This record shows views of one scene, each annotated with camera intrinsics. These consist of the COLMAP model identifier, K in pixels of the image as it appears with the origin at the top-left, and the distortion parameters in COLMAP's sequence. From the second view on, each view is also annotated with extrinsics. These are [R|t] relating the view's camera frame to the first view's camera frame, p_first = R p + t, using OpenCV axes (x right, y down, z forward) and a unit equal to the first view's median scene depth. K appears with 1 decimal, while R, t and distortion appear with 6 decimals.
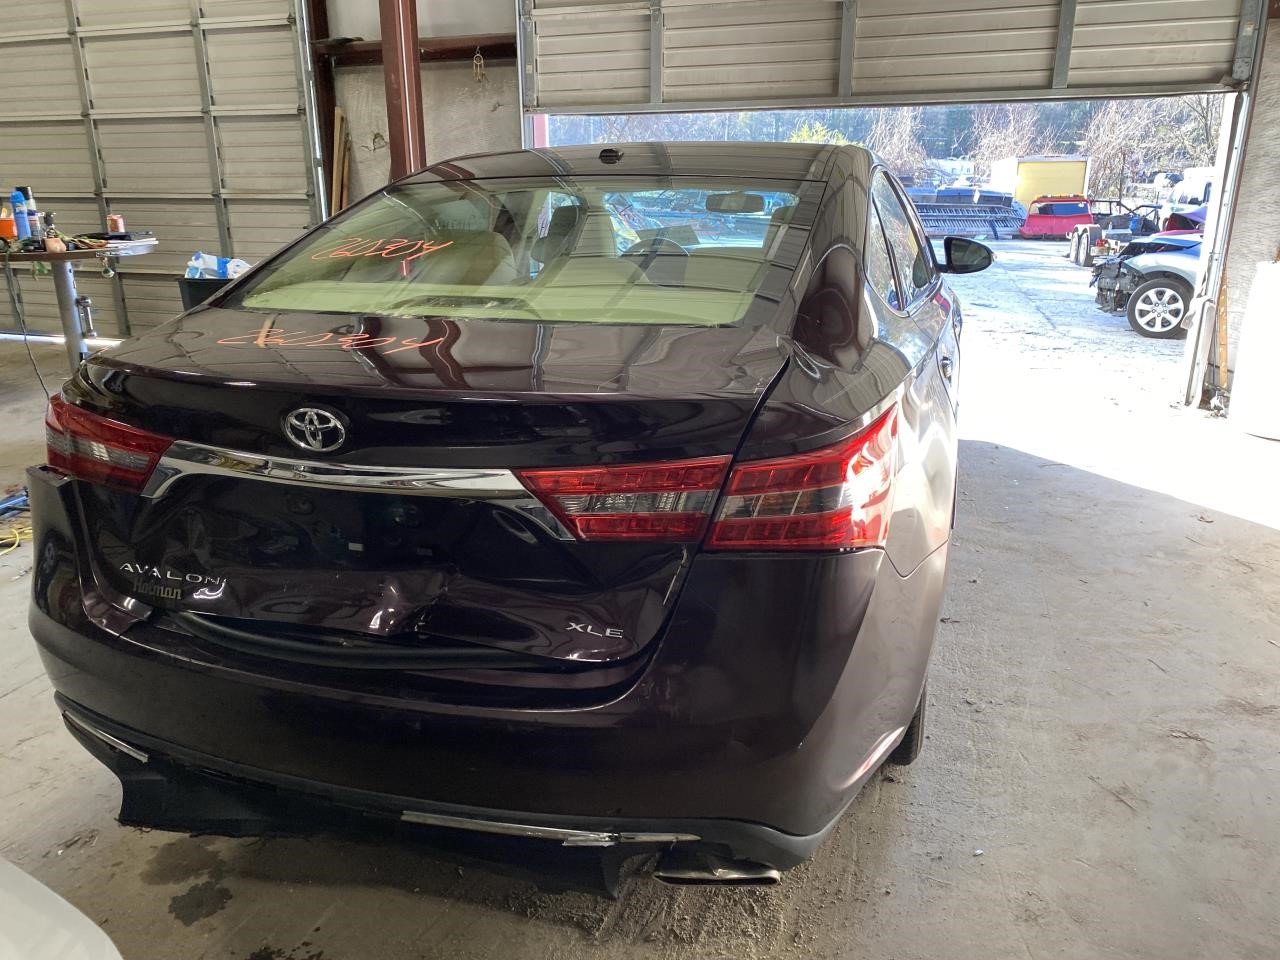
lens RADIAL K [[963.6, 0, 641.5], [0, 963.6, 486.1], [0, 0, 1]] dist [0.004791, 0.001052]
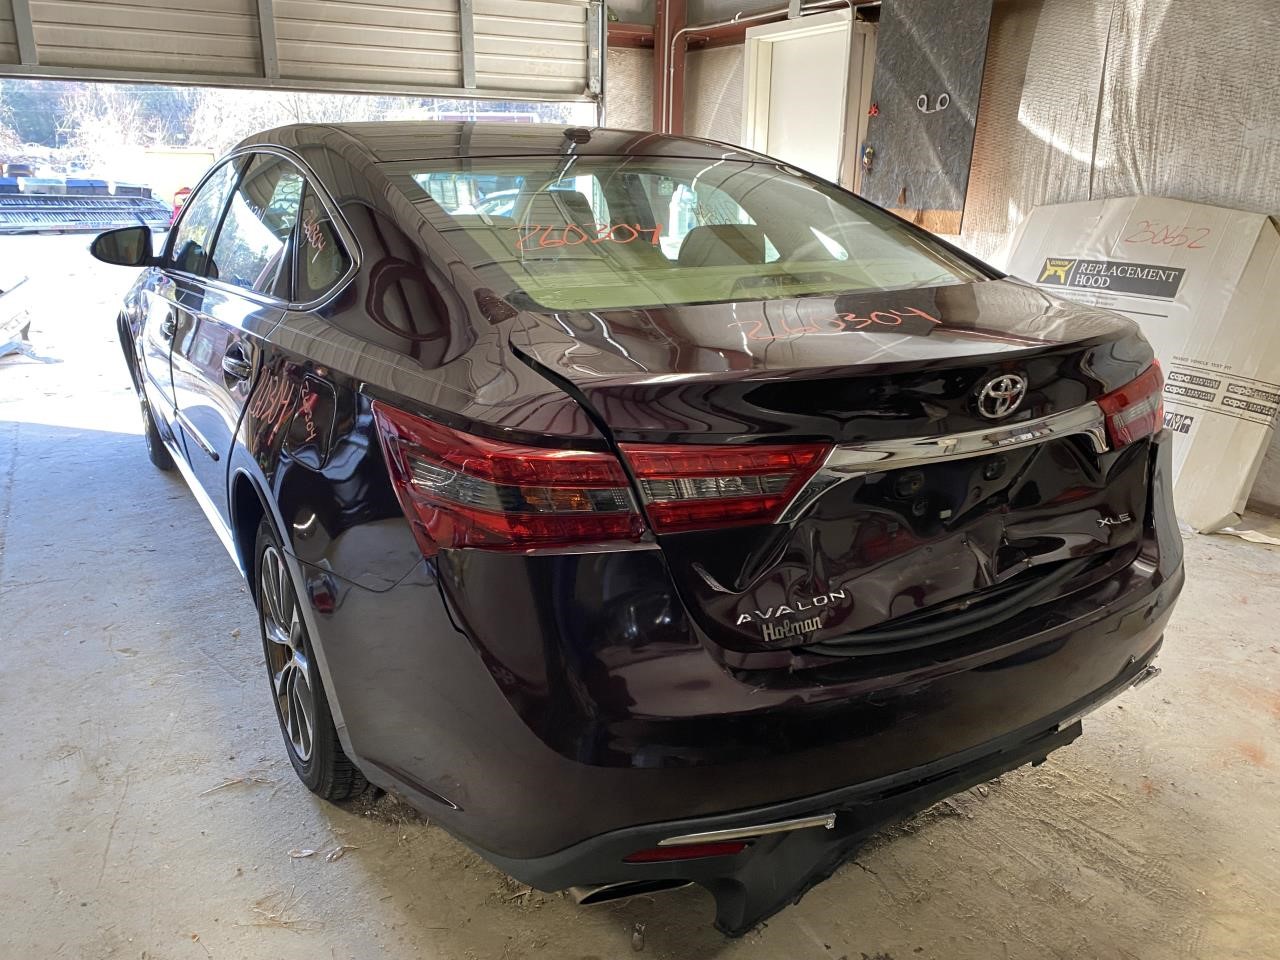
lens RADIAL K [[963.6, 0, 633.6], [0, 963.6, 478.8], [0, 0, 1]] dist [0.004791, 0.001052]
pose [[0.666033, -0.212641, 0.714971, -0.316900], [0.212265, 0.972908, 0.091619, -0.035271], [-0.715083, 0.090742, 0.693125, 0.131905]]
